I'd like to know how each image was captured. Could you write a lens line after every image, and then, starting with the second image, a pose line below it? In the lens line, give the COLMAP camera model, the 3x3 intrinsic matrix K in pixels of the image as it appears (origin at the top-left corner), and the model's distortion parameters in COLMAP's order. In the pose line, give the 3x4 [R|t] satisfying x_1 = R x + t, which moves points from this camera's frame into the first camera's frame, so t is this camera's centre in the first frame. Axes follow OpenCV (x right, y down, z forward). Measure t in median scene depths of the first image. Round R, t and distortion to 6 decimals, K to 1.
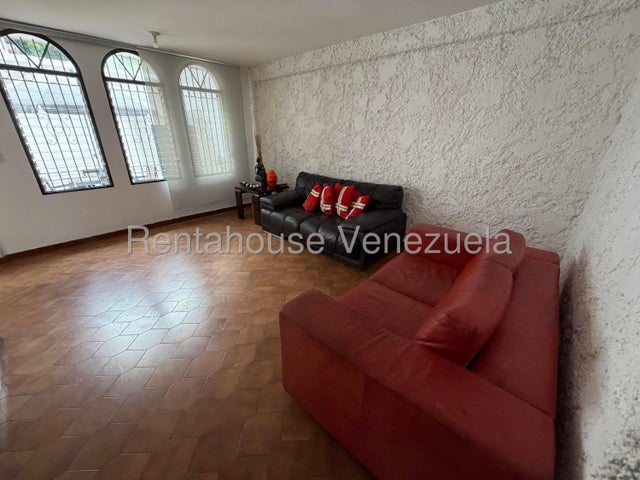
lens RADIAL K [[256.7, 0, 318.3], [0, 256.7, 241.8], [0, 0, 1]] dist [0.000266, 0.000015]
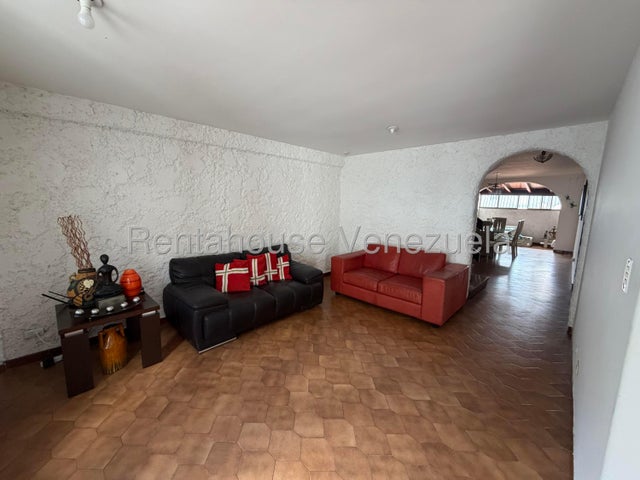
lens RADIAL K [[258.1, 0, 320.0], [0, 258.1, 240.0], [0, 0, 1]] dist [-0.000535, 0.000140]
pose [[0.019278, -0.149247, 0.988612, -1.123495], [0.382144, 0.914820, 0.130655, -0.376488], [-0.923902, 0.375273, 0.074669, 0.790339]]
